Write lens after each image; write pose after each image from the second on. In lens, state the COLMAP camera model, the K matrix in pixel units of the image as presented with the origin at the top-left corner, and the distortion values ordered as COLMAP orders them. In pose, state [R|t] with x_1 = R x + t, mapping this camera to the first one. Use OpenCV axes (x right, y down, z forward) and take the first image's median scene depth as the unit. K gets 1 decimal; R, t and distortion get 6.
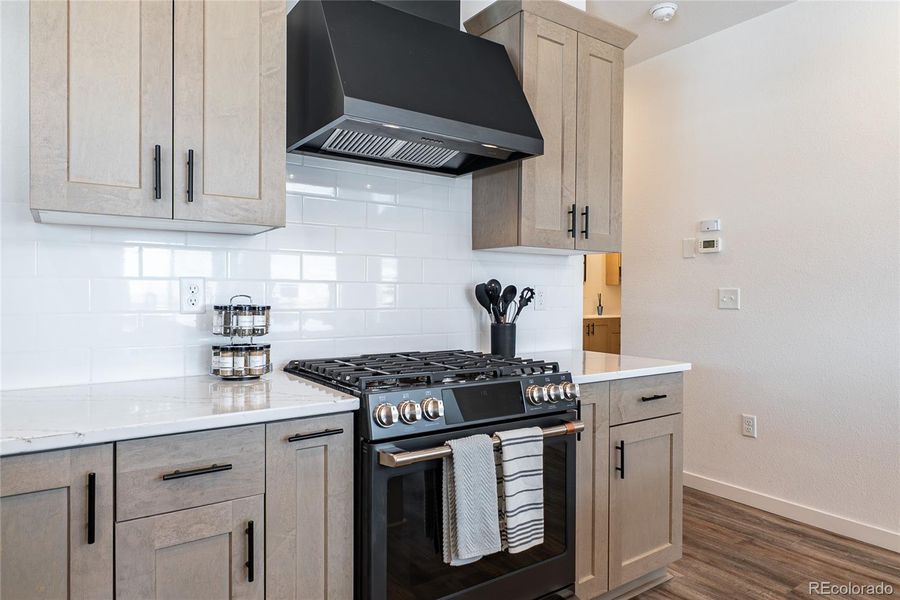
lens RADIAL K [[545.7, 0, 435.5], [0, 545.7, 298.6], [0, 0, 1]] dist [-0.007877, -0.000593]
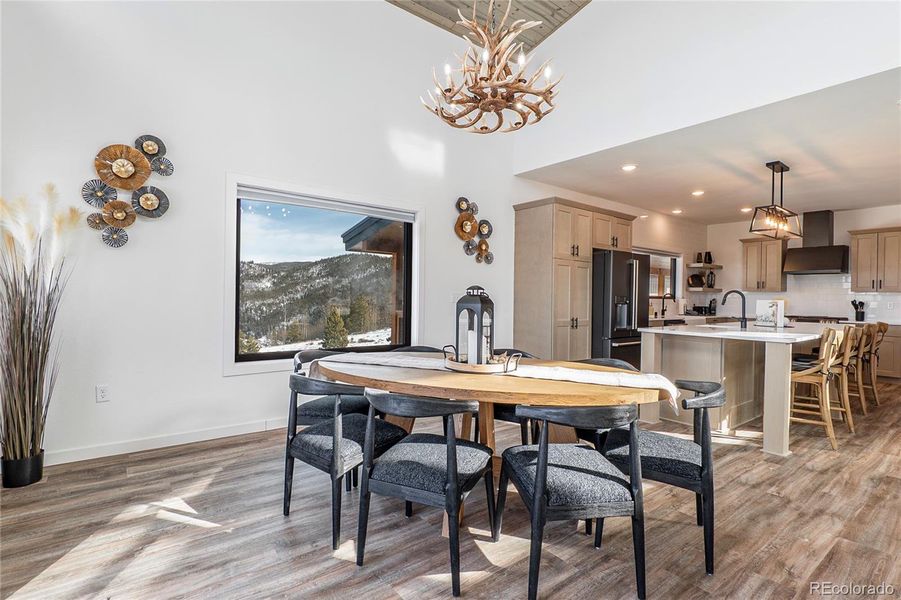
lens RADIAL K [[447.5, 0, 443.0], [0, 447.5, 298.4], [0, 0, 1]] dist [0.003556, 0.000990]
pose [[0.062250, 0.002382, -0.998058, 4.241660], [-0.020430, 0.999791, 0.001112, 0.014725], [0.997851, 0.020321, 0.062286, -2.891207]]
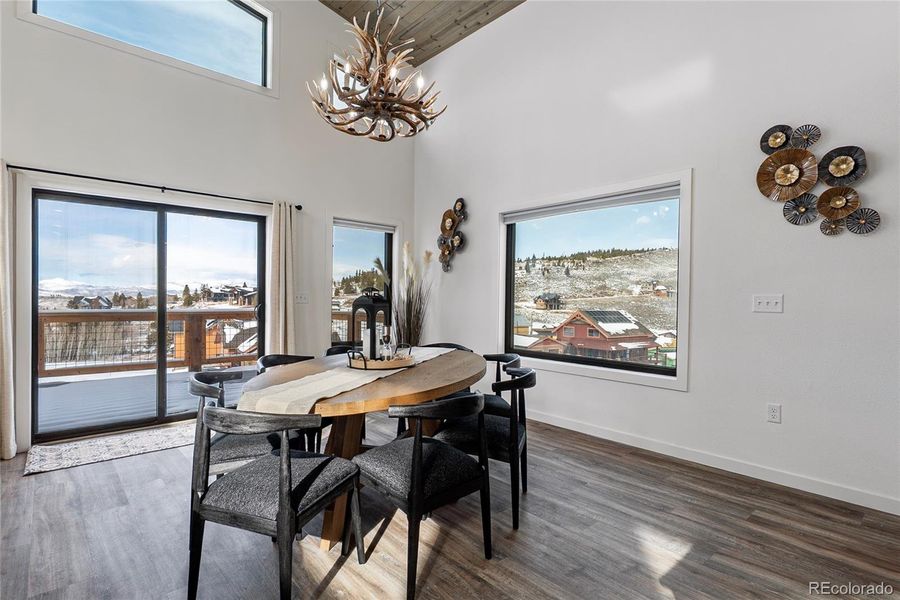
lens RADIAL K [[453.9, 0, 451.3], [0, 453.9, 306.1], [0, 0, 1]] dist [0.002290, -0.000382]
pose [[-0.992139, -0.012865, -0.124477, 2.641366], [-0.015514, 0.999673, 0.020339, 0.005192], [0.124174, 0.022111, -0.992014, -0.963751]]
